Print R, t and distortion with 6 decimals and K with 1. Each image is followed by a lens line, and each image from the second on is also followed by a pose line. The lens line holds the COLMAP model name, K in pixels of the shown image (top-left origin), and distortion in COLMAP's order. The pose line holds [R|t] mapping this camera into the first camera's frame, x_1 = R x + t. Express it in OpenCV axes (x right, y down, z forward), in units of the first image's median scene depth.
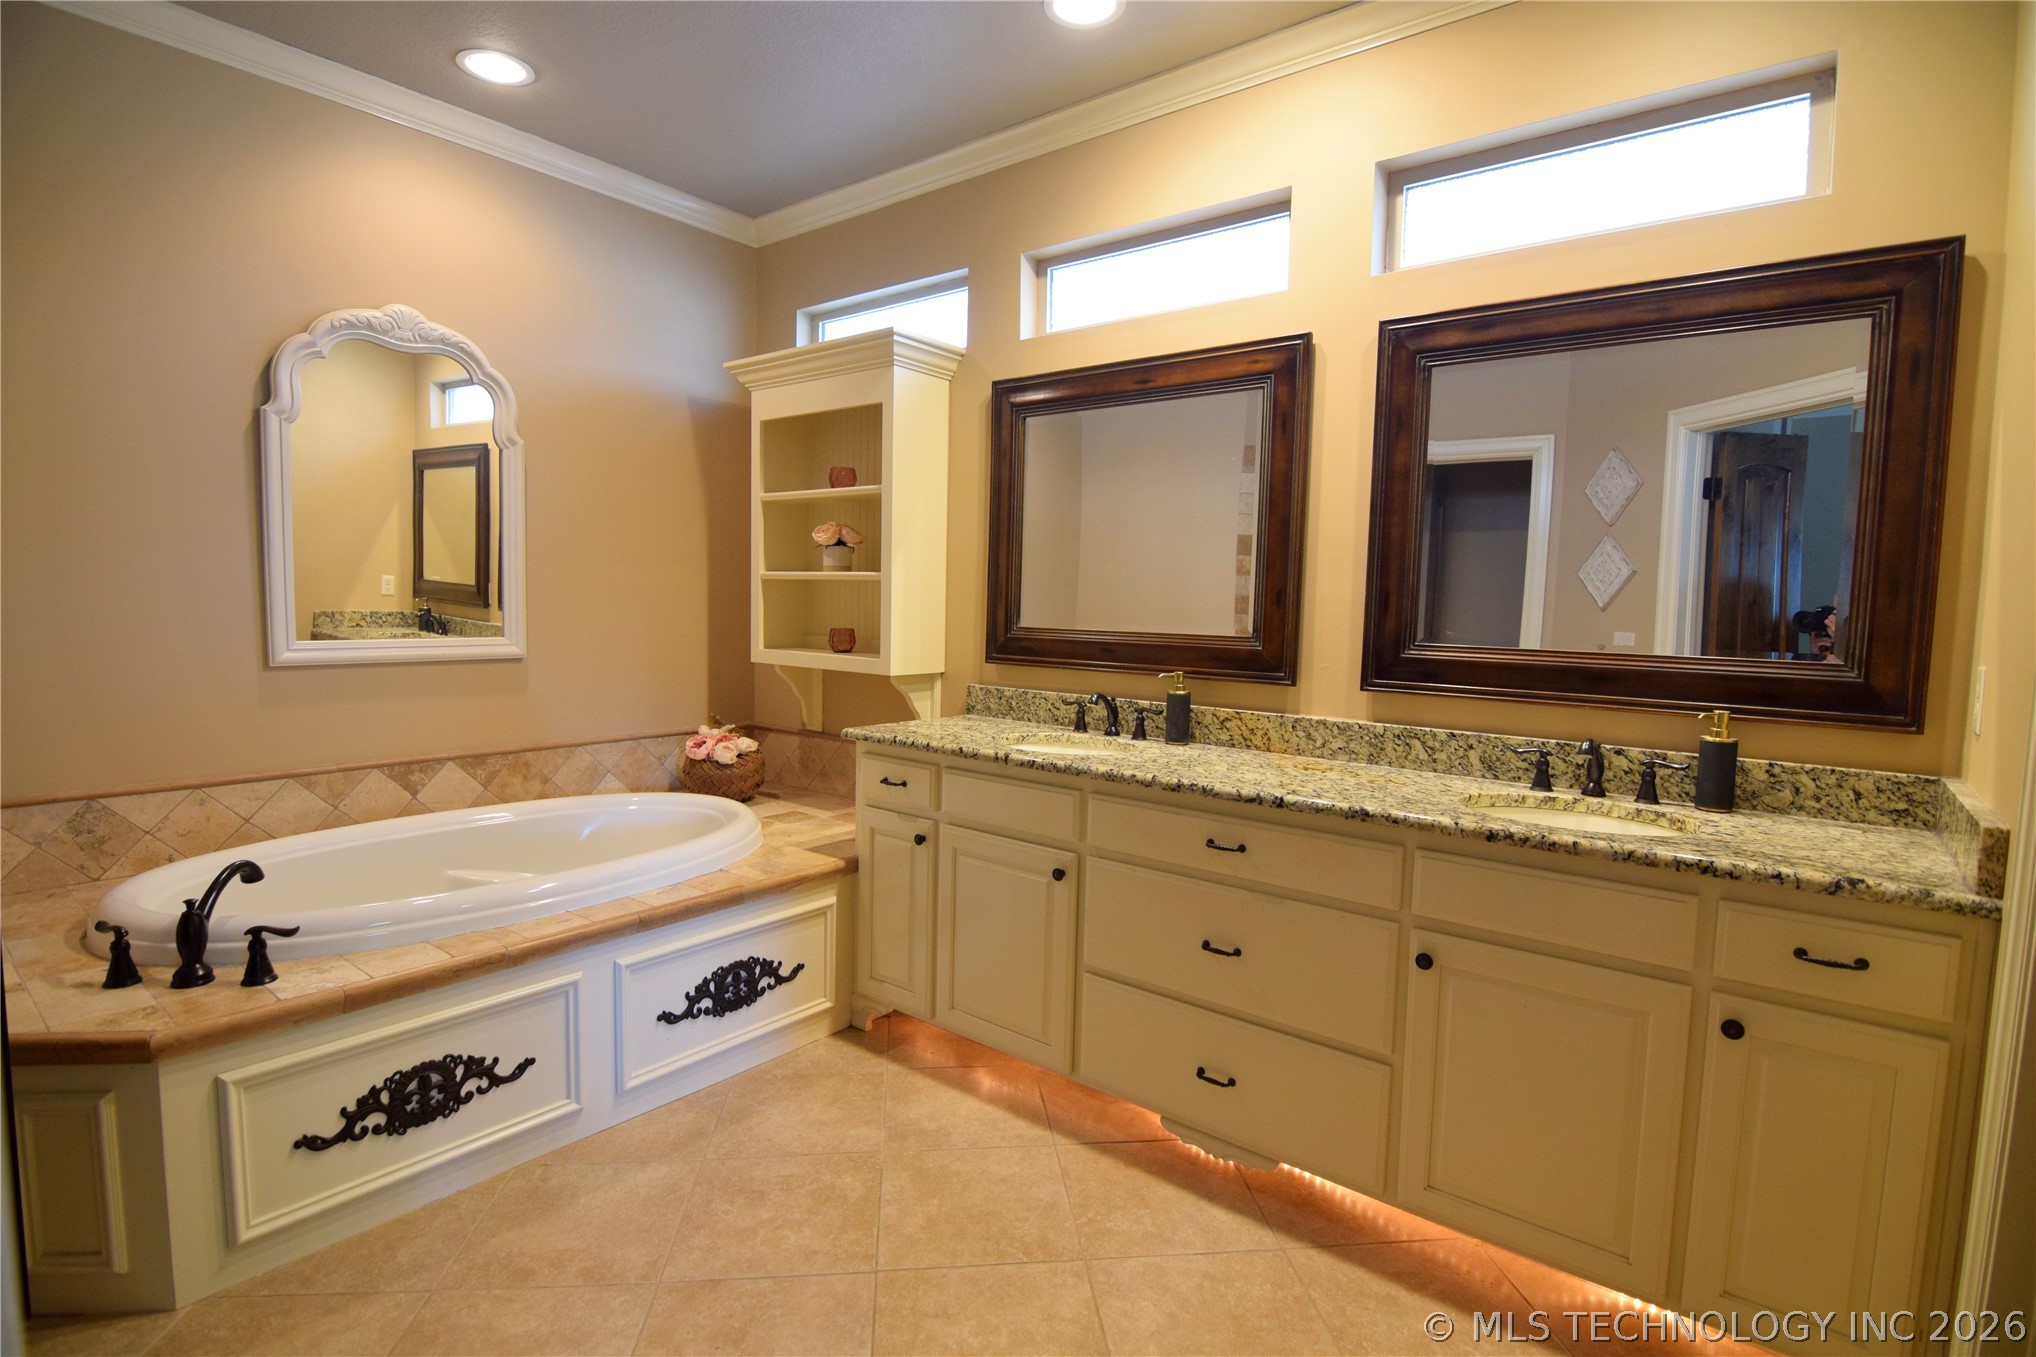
lens RADIAL K [[970.7, 0, 1013.4], [0, 970.7, 674.1], [0, 0, 1]] dist [-0.013873, -0.005037]
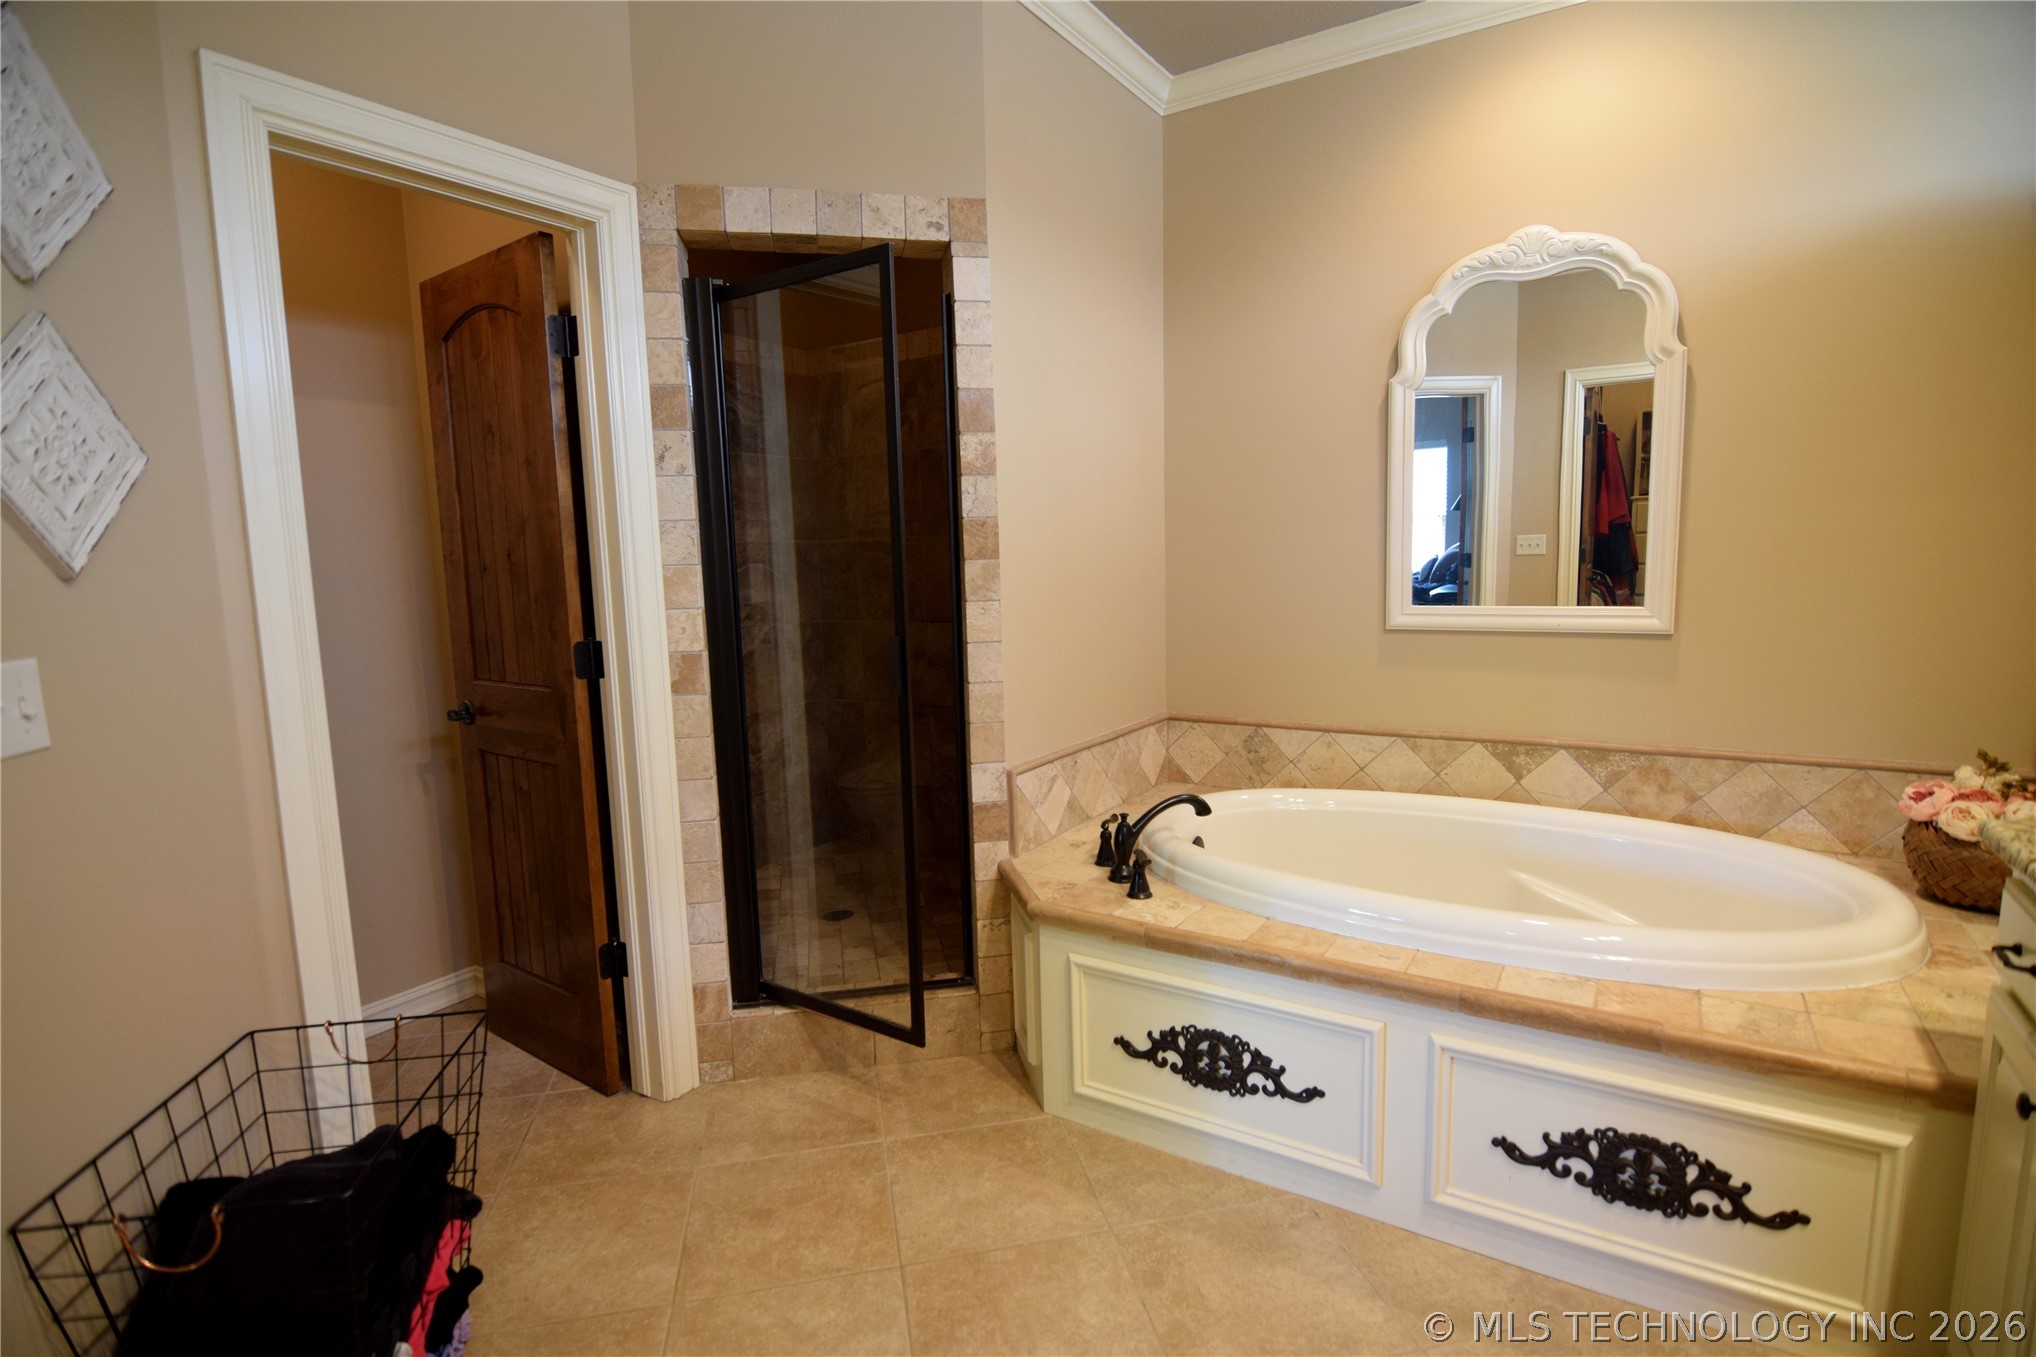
lens RADIAL K [[970.7, 0, 1014.4], [0, 970.7, 676.3], [0, 0, 1]] dist [-0.013873, -0.005037]
pose [[0.113857, 0.097790, -0.988673, 0.250286], [-0.050476, 0.994428, 0.092546, -0.036292], [0.992214, 0.039368, 0.118159, 0.501473]]
